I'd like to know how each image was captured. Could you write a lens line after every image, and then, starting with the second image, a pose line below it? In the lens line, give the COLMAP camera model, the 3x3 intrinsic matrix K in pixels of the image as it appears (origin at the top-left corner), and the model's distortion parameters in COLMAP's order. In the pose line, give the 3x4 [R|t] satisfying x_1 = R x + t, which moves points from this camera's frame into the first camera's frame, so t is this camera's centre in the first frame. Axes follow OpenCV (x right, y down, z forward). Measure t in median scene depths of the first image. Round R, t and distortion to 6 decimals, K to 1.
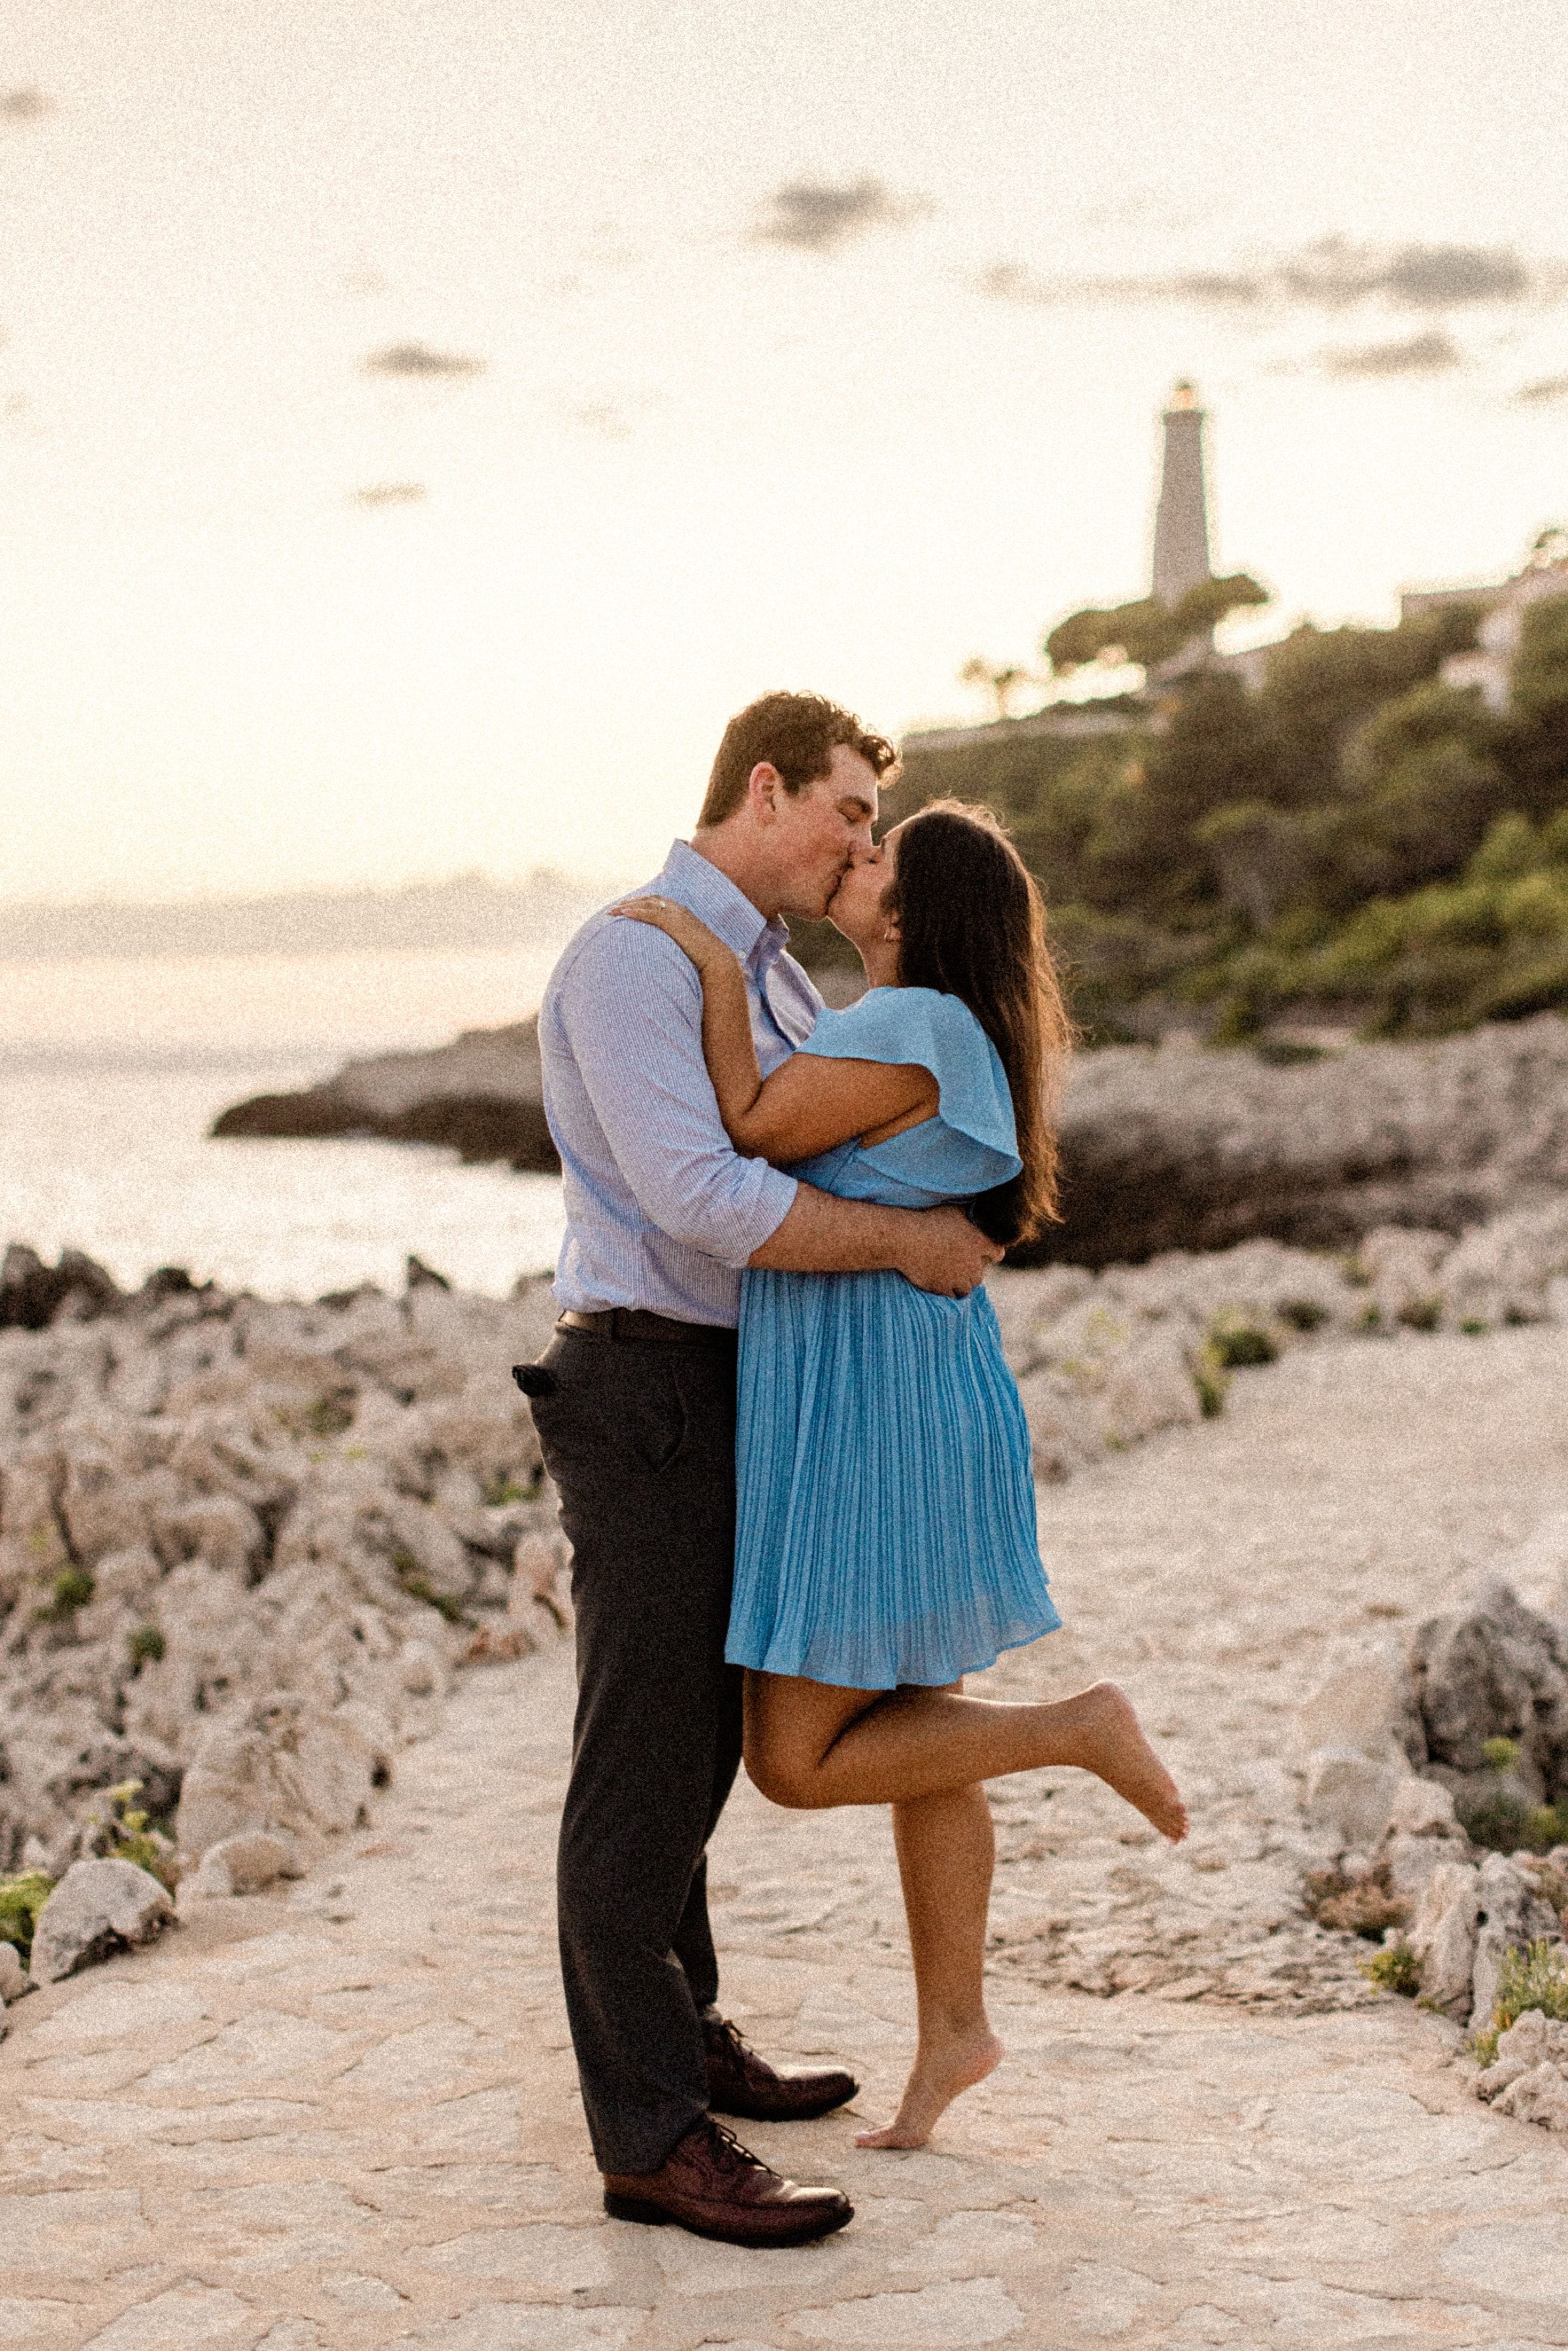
lens RADIAL K [[3500.4, 0, 779.4], [0, 3500.4, 1172.6], [0, 0, 1]] dist [0.017829, -0.036282]
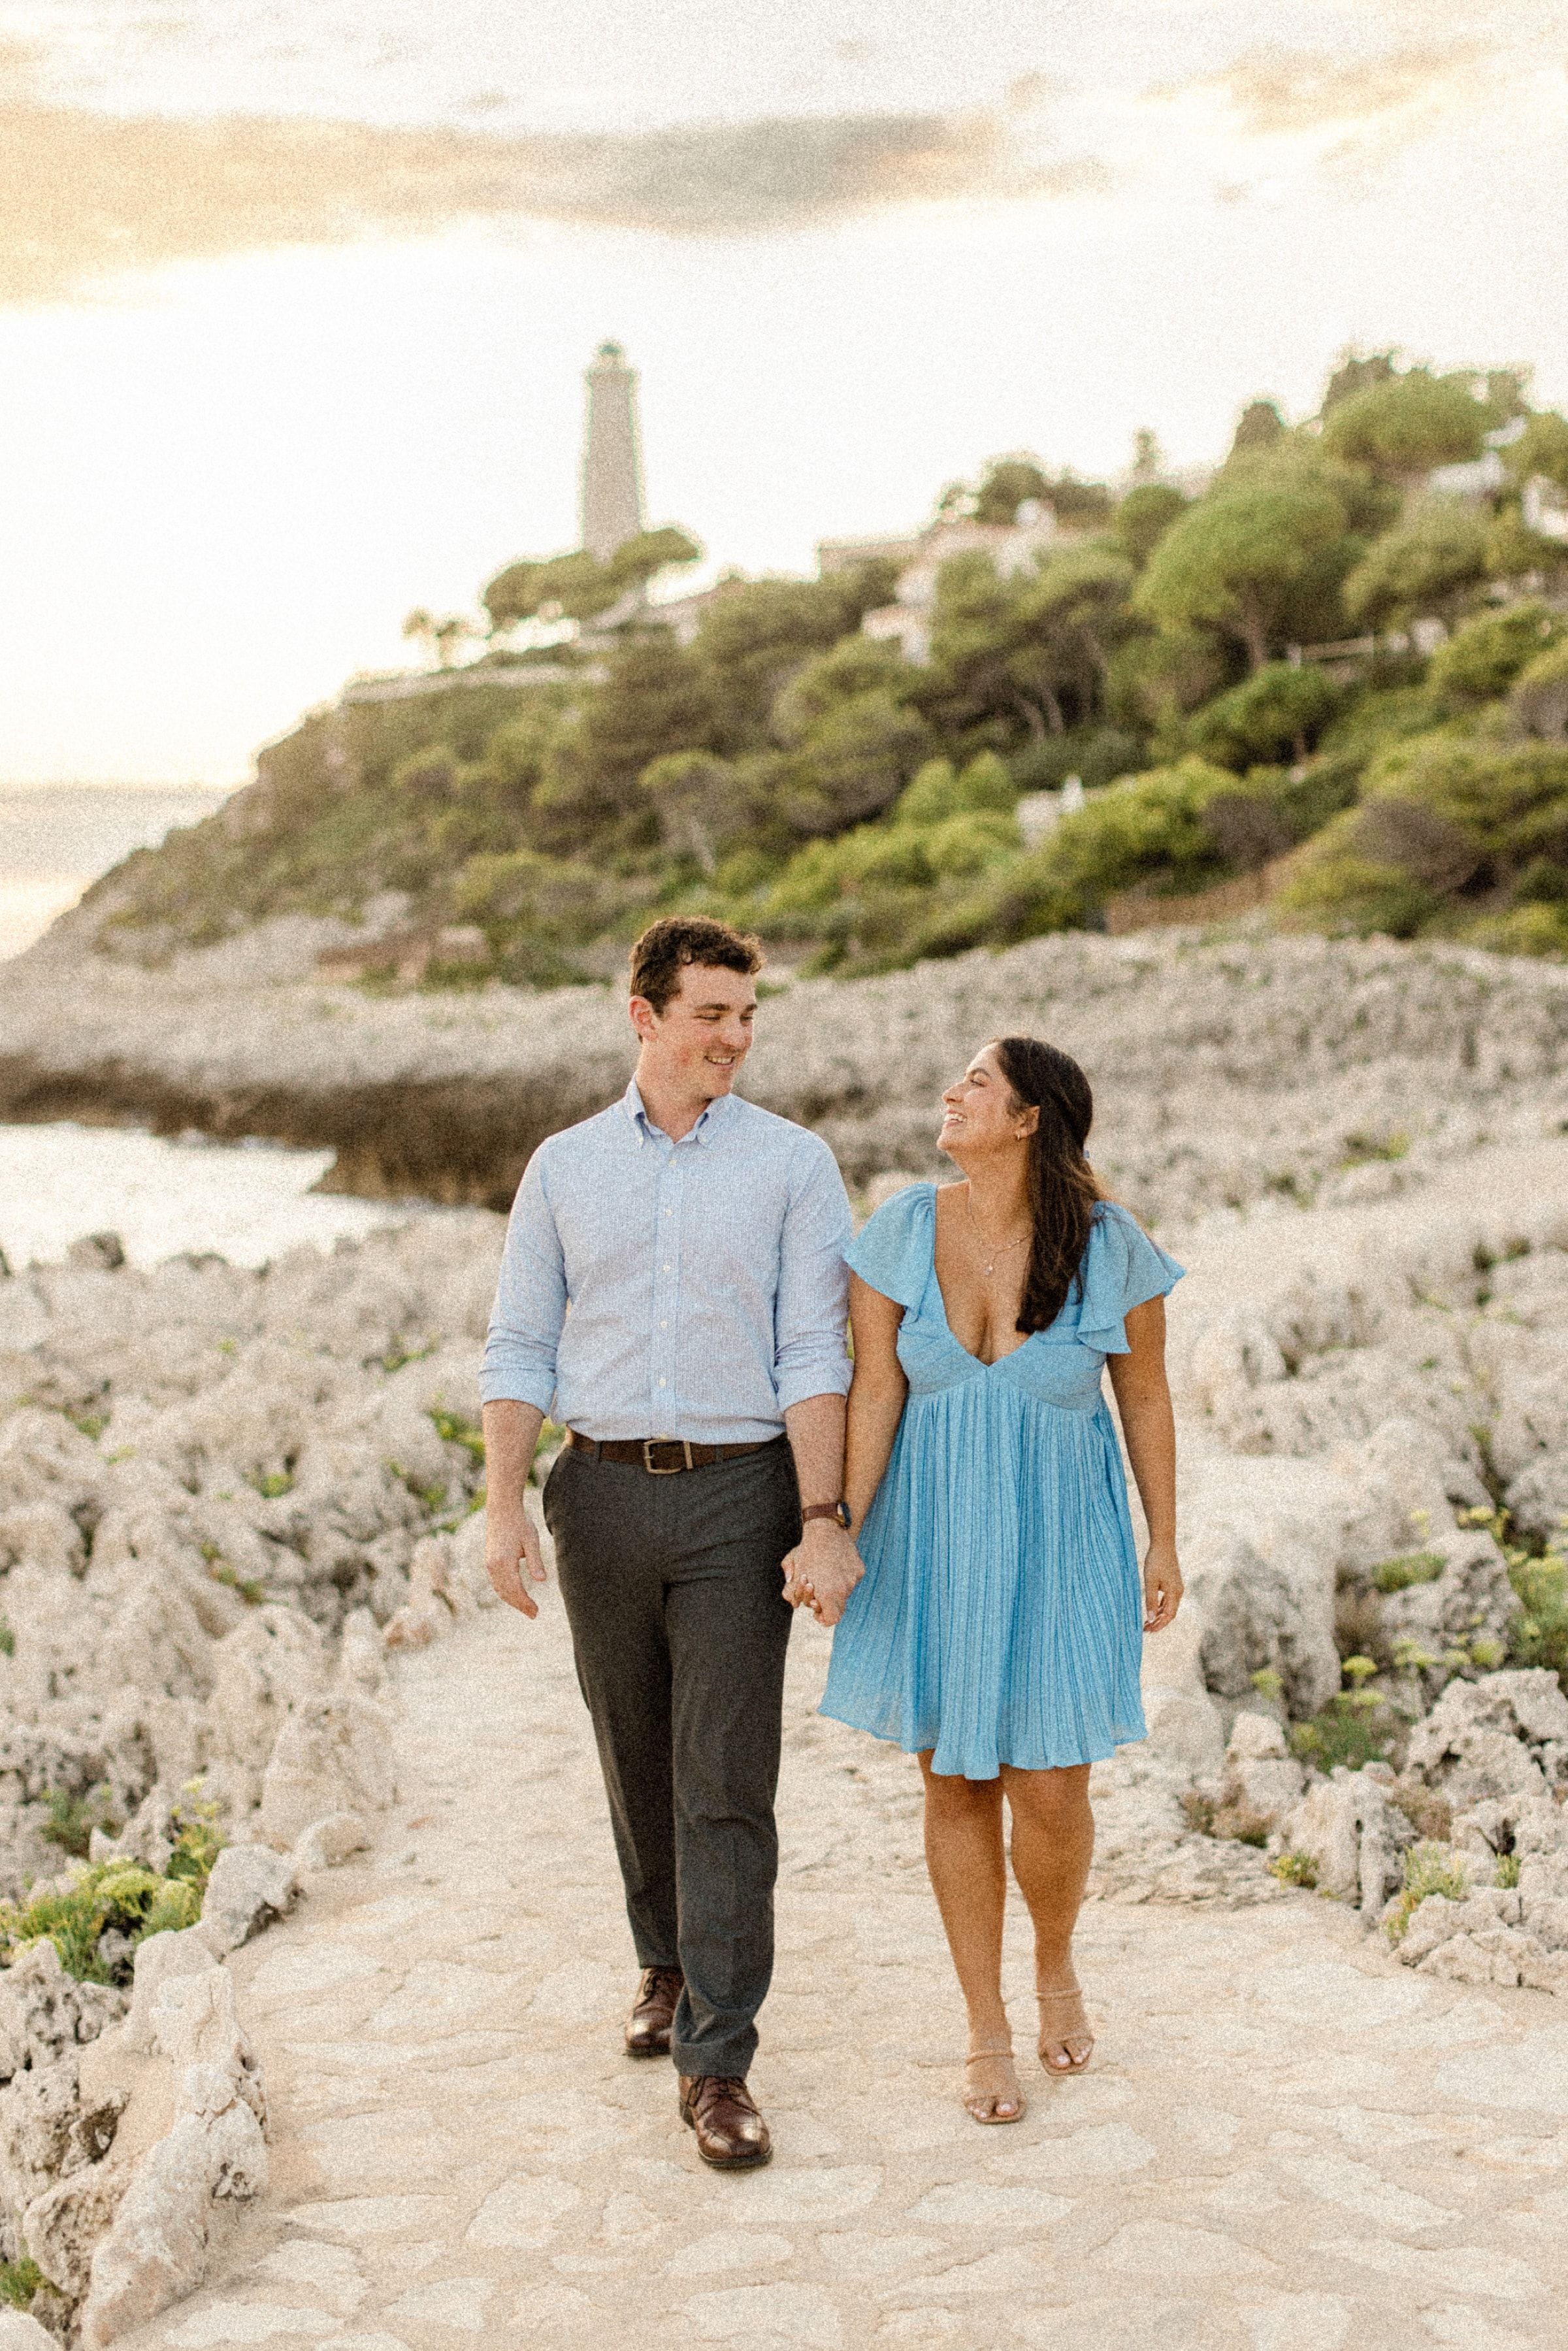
lens RADIAL K [[3374.7, 0, 778.1], [0, 3374.7, 1177.2], [0, 0, 1]] dist [0.025491, 0.013864]
pose [[0.986190, -0.031685, 0.162557, -0.097302], [0.027935, 0.999290, 0.025300, -0.030265], [-0.163243, -0.020409, 0.986375, -0.090965]]
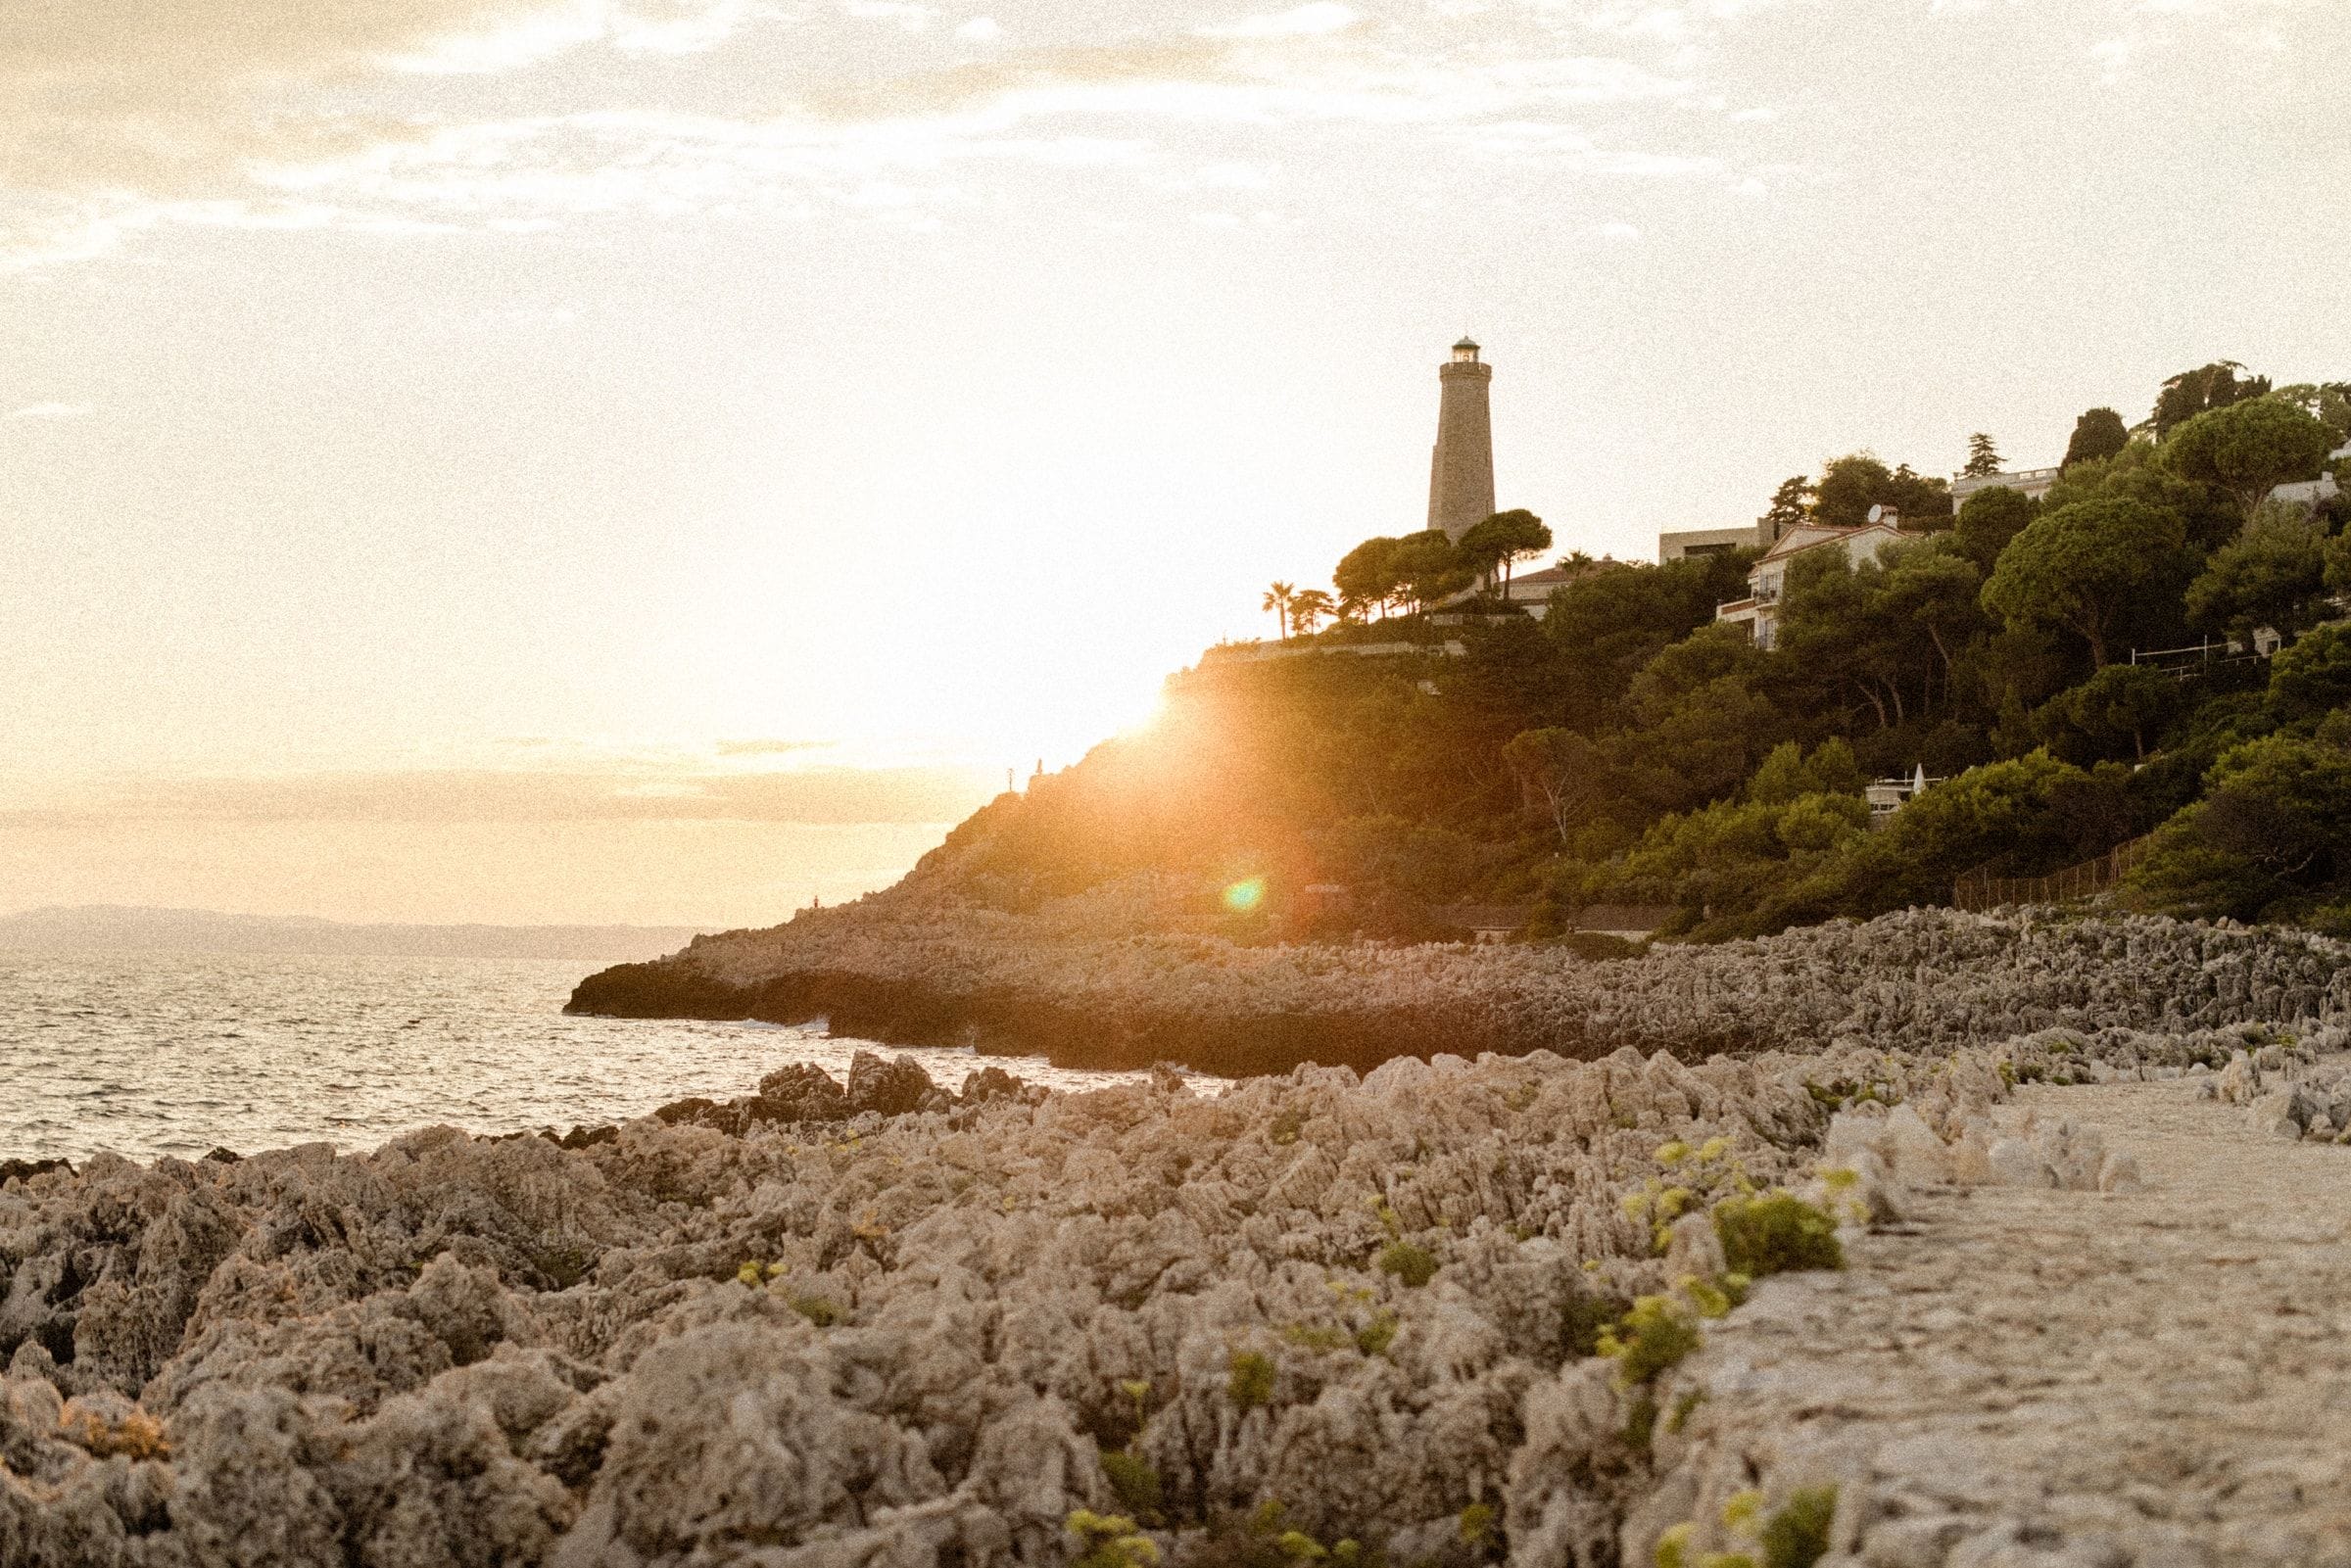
lens RADIAL K [[3502.0, 0, 1117.3], [0, 3502.0, 783.8], [0, 0, 1]] dist [0.007869, -0.064476]
pose [[0.998736, 0.022262, 0.045055, -0.618144], [-0.018537, 0.996505, -0.081453, 0.083703], [-0.046711, 0.080515, 0.995658, -1.267091]]
